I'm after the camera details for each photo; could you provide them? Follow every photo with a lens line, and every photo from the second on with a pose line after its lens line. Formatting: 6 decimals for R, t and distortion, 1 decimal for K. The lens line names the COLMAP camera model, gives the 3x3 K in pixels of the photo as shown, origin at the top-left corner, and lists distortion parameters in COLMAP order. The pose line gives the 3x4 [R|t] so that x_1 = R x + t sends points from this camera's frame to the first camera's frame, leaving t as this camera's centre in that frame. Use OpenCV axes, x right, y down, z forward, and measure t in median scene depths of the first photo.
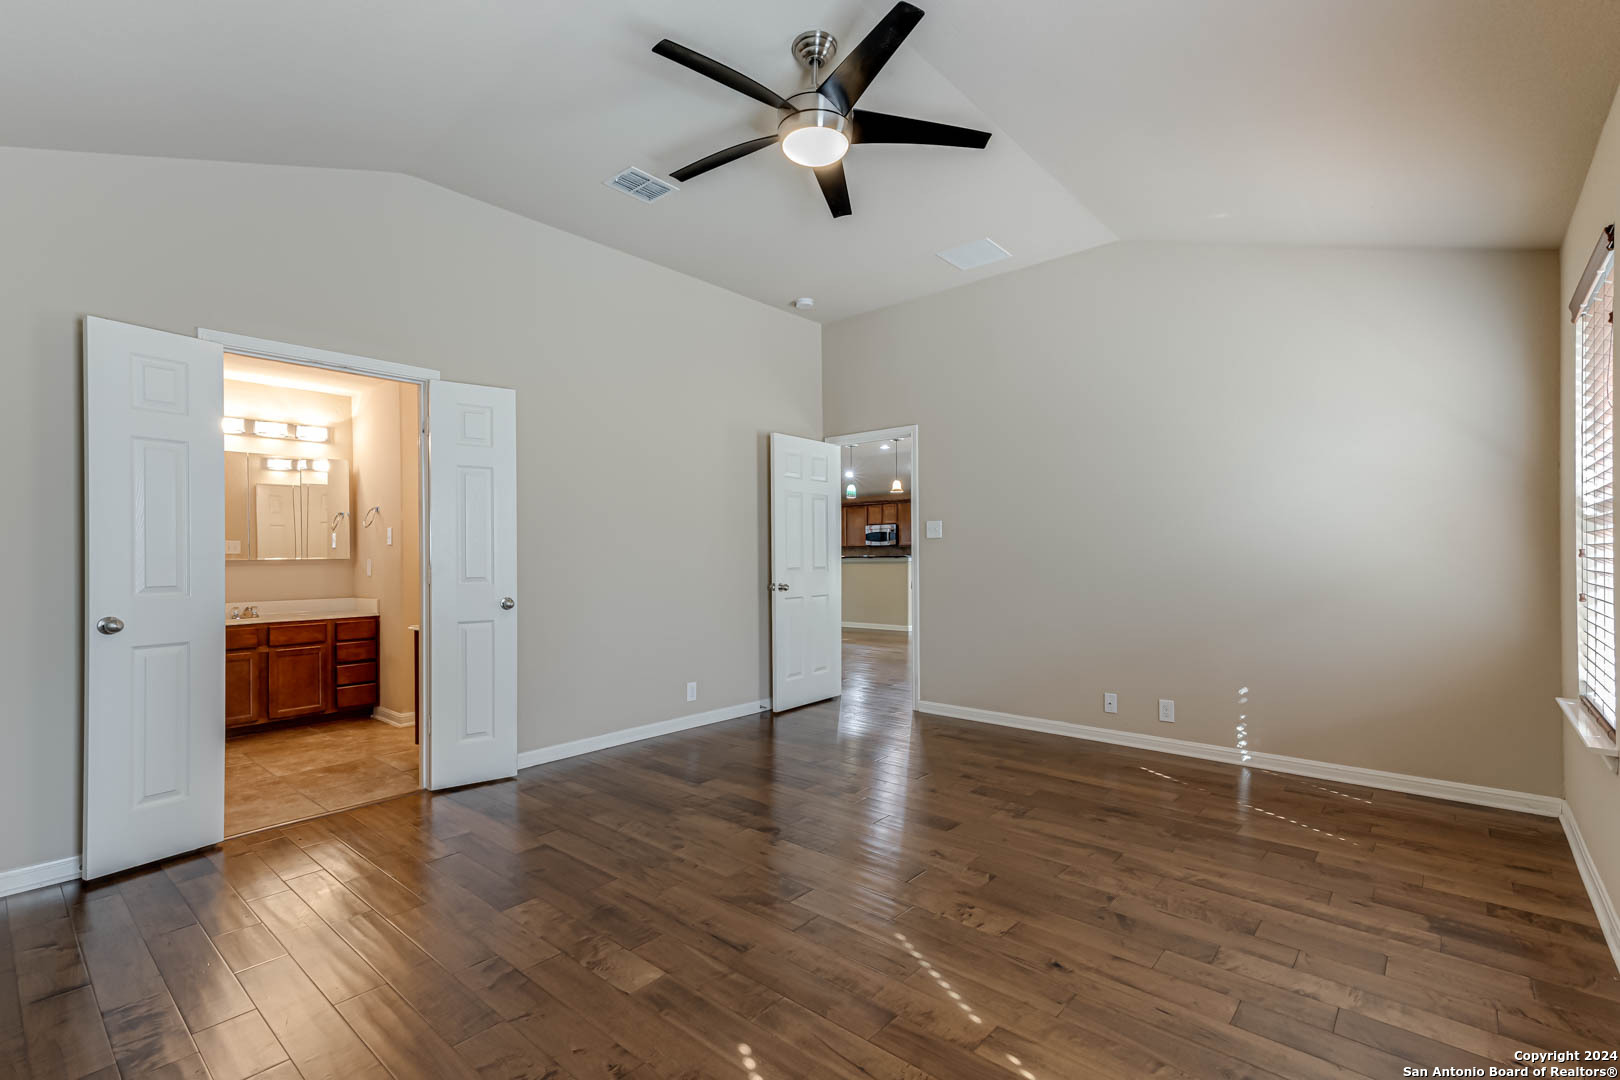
lens RADIAL K [[724.8, 0, 802.9], [0, 724.8, 549.8], [0, 0, 1]] dist [0.022103, -0.000342]
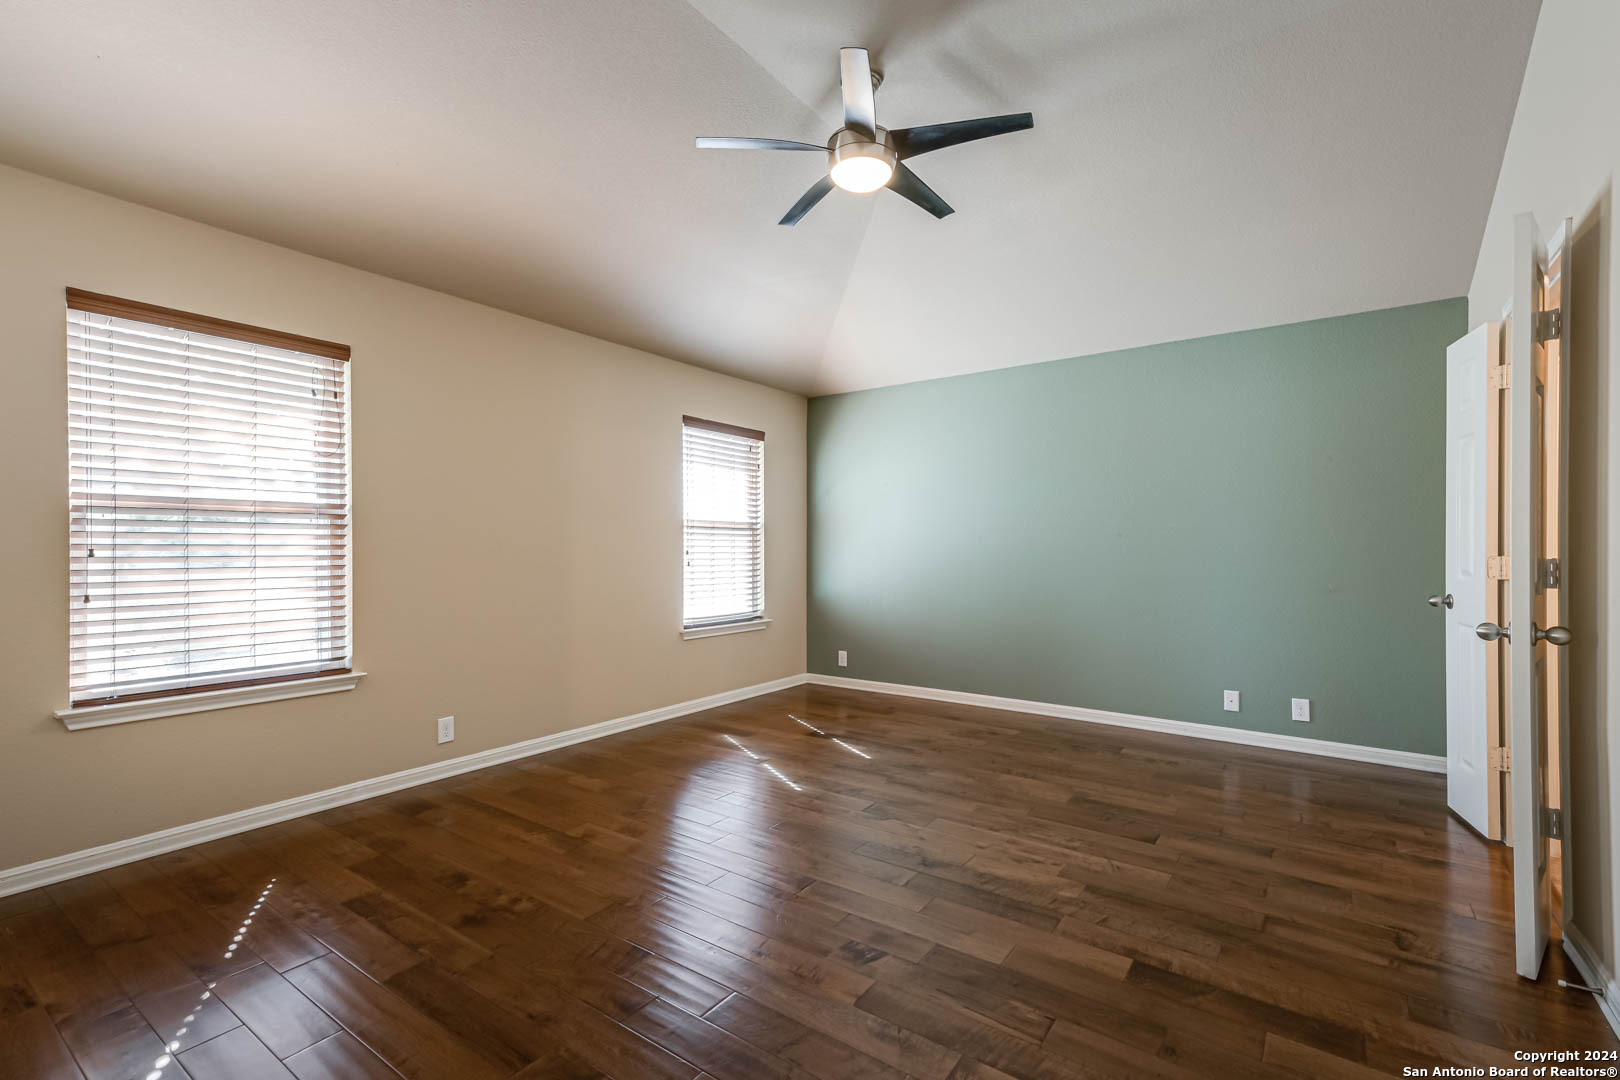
lens RADIAL K [[724.8, 0, 802.9], [0, 724.8, 549.8], [0, 0, 1]] dist [0.022103, -0.000342]
pose [[-0.995787, 0.010000, -0.091148, 0.194942], [0.009914, 0.999950, 0.001391, 0.009336], [0.091157, 0.000482, -0.995836, 1.939905]]
